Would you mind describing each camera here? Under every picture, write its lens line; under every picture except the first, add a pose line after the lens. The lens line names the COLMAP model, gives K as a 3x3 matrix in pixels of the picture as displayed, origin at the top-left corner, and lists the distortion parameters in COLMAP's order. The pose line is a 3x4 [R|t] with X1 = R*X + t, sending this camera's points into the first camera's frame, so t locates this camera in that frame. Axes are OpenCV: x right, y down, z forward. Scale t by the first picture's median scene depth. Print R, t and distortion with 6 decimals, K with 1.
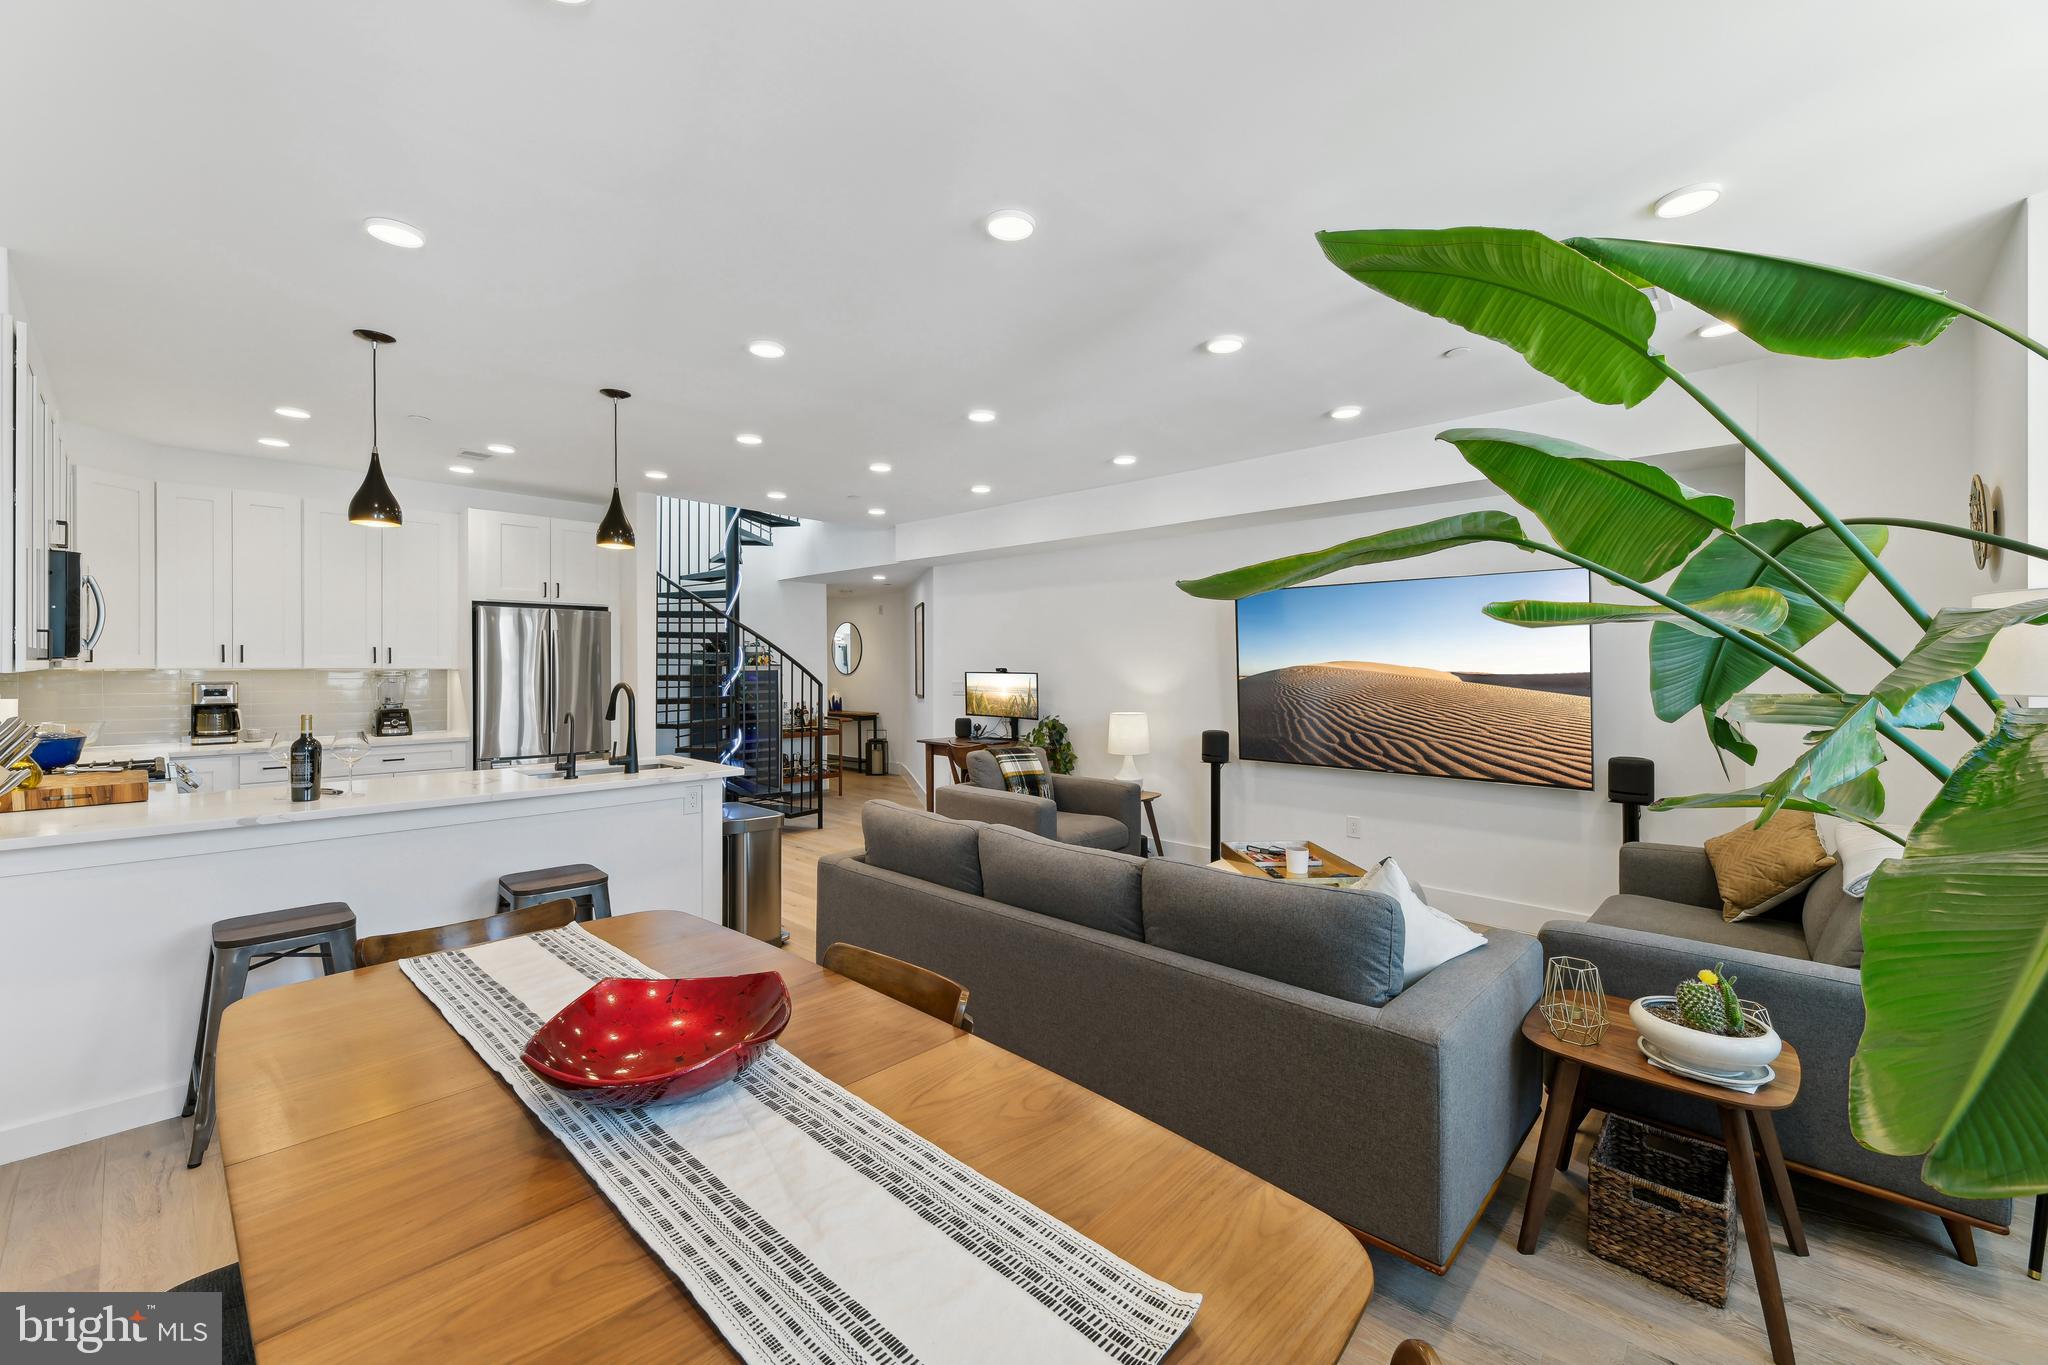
lens RADIAL K [[836.3, 0, 1076.2], [0, 836.3, 645.9], [0, 0, 1]] dist [0.011238, 0.000916]
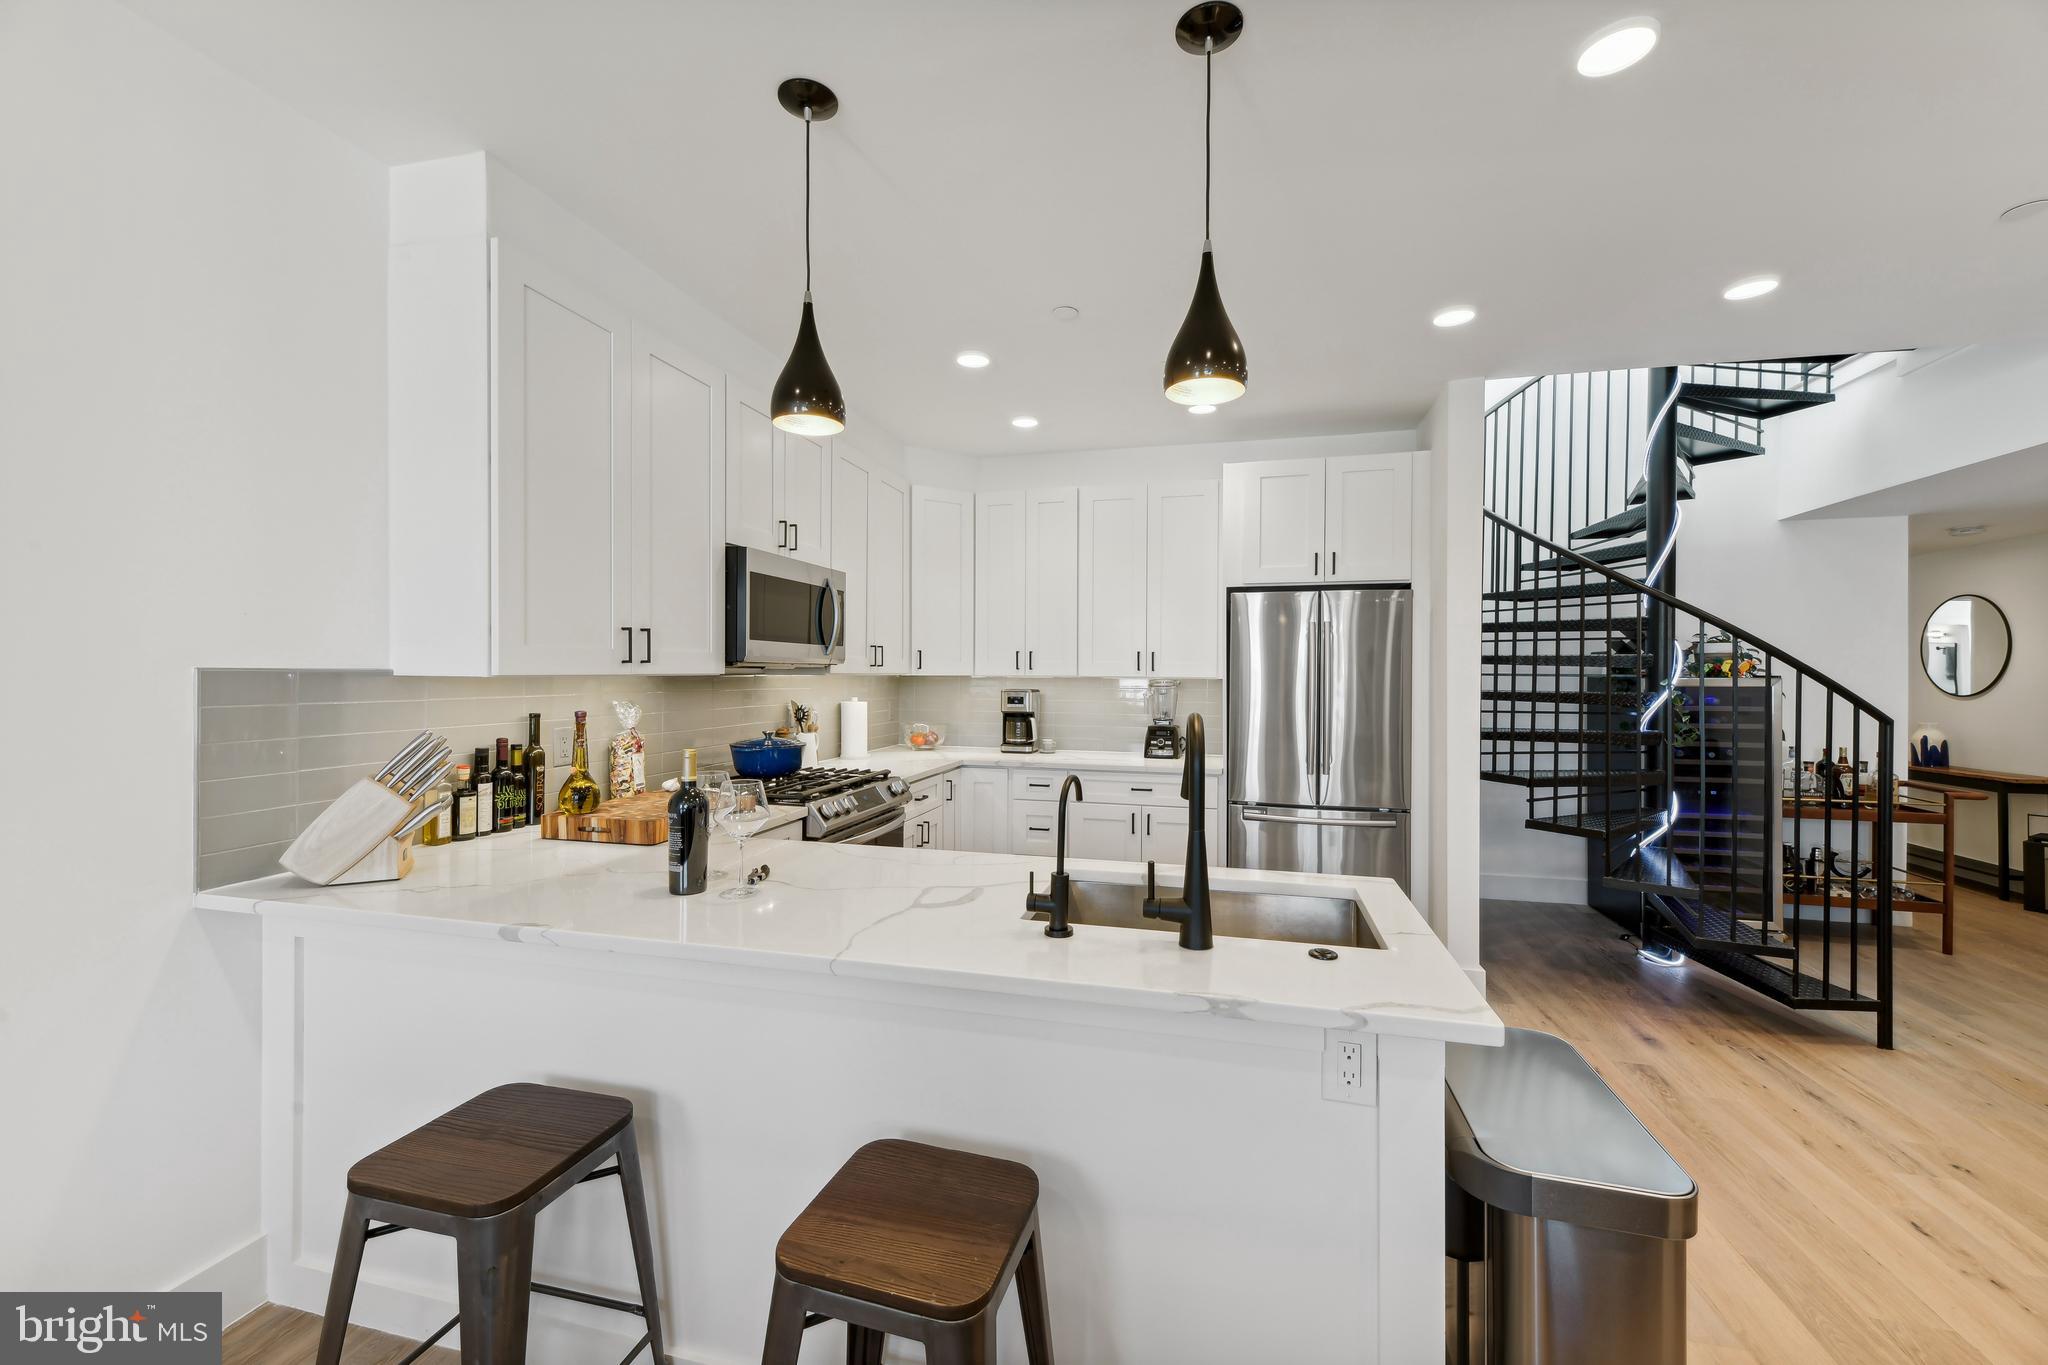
lens RADIAL K [[836.3, 0, 985.2], [0, 836.3, 687.5], [0, 0, 1]] dist [0.011238, 0.000916]
pose [[0.438431, 0.016320, -0.898616, -0.104627], [0.014430, 0.999578, 0.025194, 0.009852], [0.898649, -0.024013, 0.438011, 0.352542]]
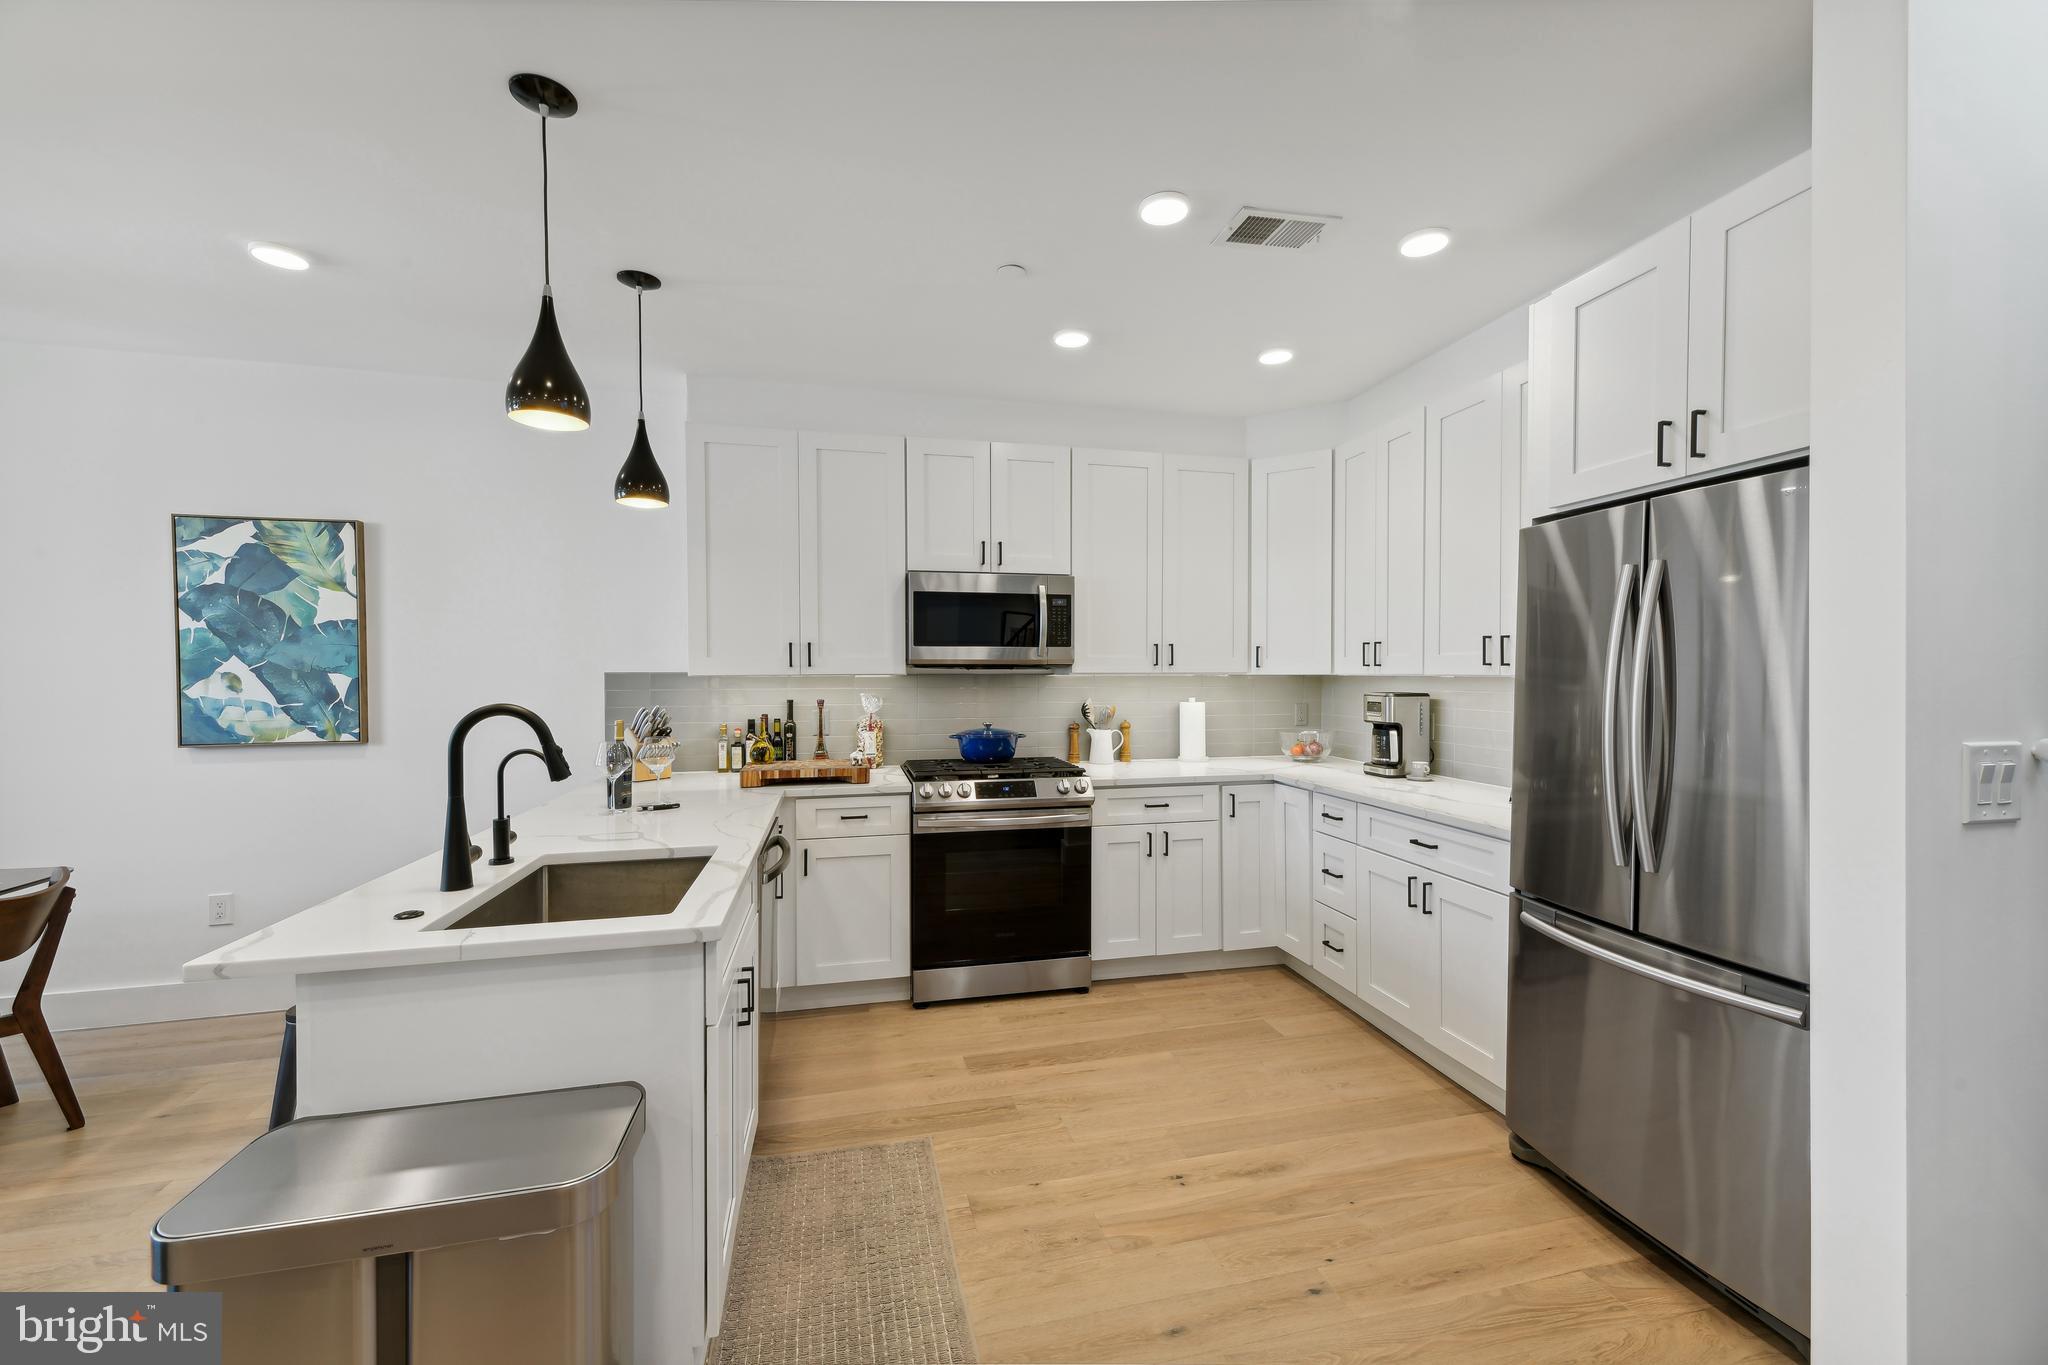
lens RADIAL K [[836.3, 0, 1040.3], [0, 836.3, 688.1], [0, 0, 1]] dist [0.011238, 0.000916]
pose [[-0.595142, 0.011558, -0.803538, -0.159164], [0.017354, 0.999848, 0.001528, 0.020857], [0.803433, -0.013035, -0.595252, 0.779354]]
